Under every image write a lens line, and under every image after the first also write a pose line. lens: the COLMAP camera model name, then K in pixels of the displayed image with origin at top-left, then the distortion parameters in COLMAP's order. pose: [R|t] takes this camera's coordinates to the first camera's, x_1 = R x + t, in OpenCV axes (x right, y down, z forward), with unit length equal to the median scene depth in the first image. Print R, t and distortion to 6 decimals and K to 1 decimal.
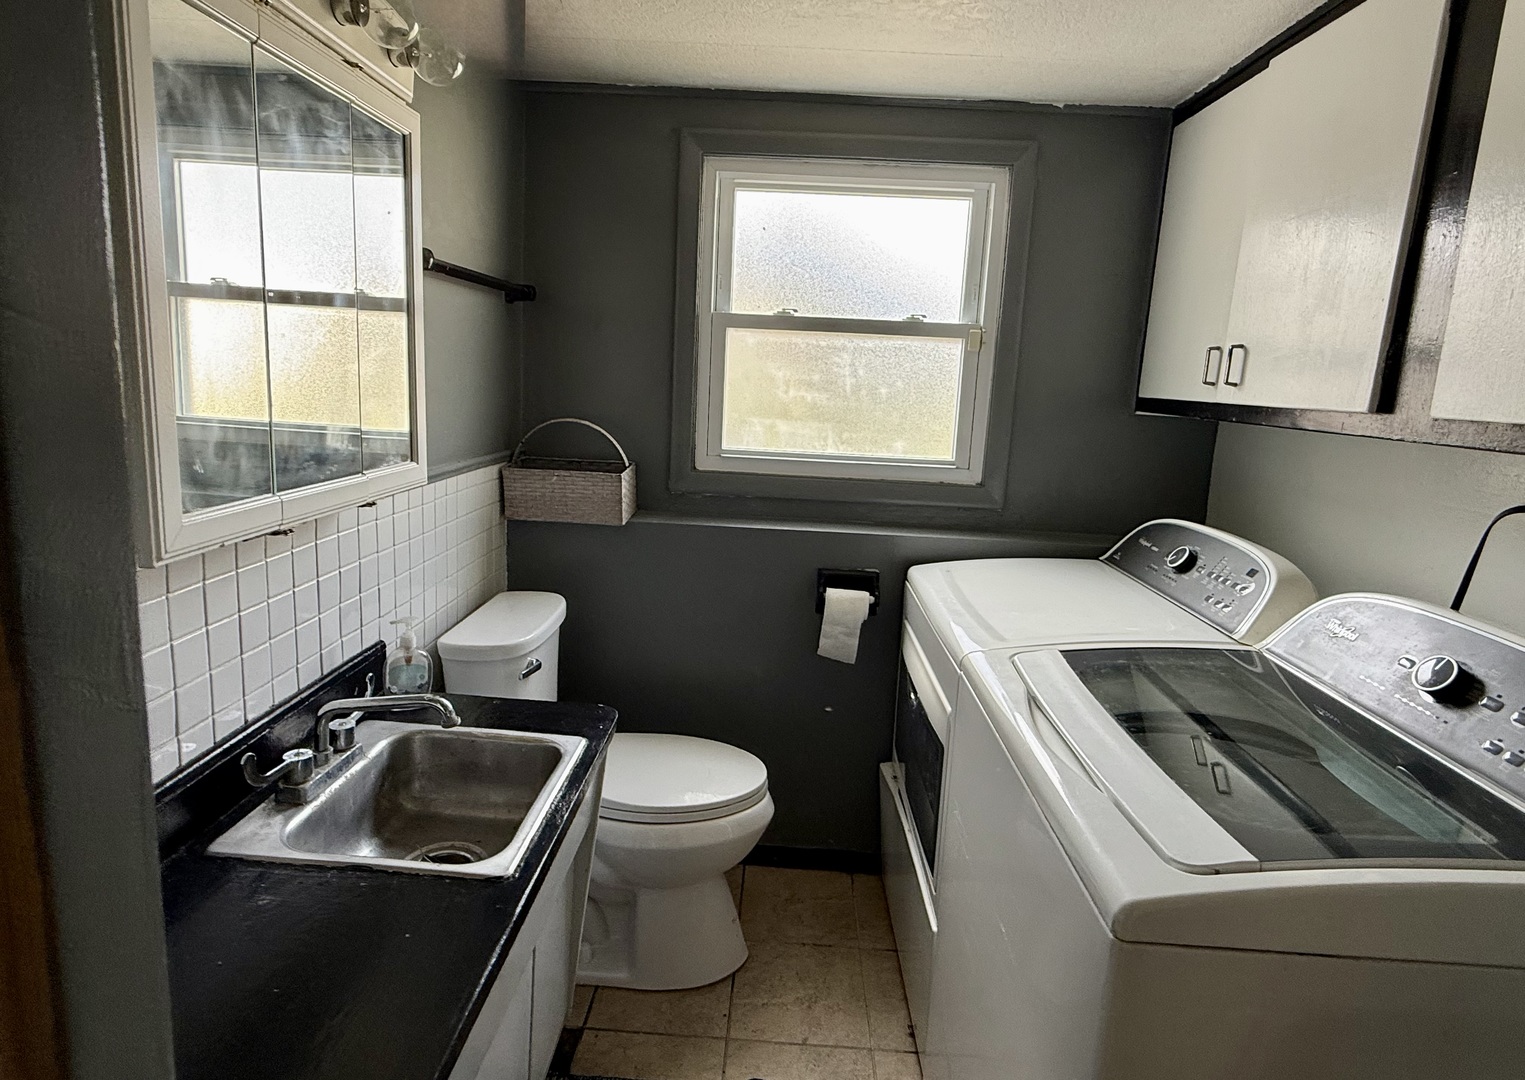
lens RADIAL K [[816.5, 0, 765.6], [0, 816.5, 517.1], [0, 0, 1]] dist [0.021658, 0.000034]
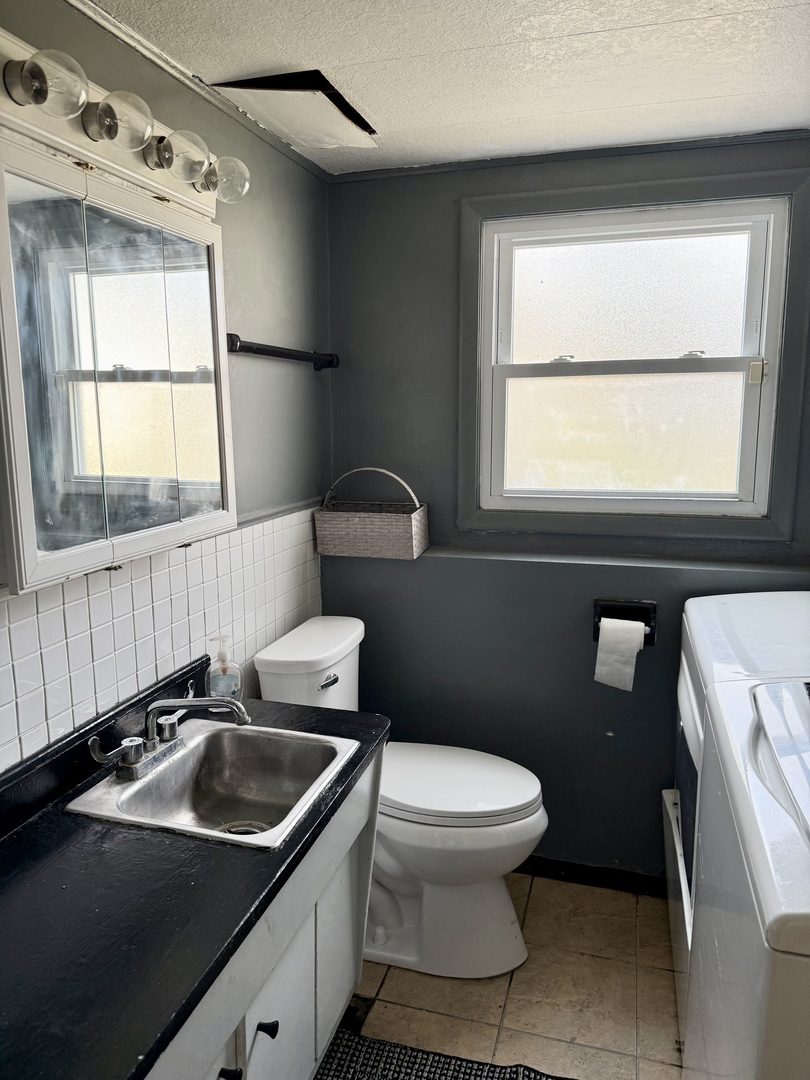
lens RADIAL K [[772.3, 0, 406.1], [0, 772.3, 552.3], [0, 0, 1]] dist [0.140677, -0.194537]
pose [[0.966495, -0.007537, -0.256577, 0.105006], [0.008502, 0.999960, 0.002652, -0.003573], [0.256546, -0.004745, 0.966520, -0.048751]]
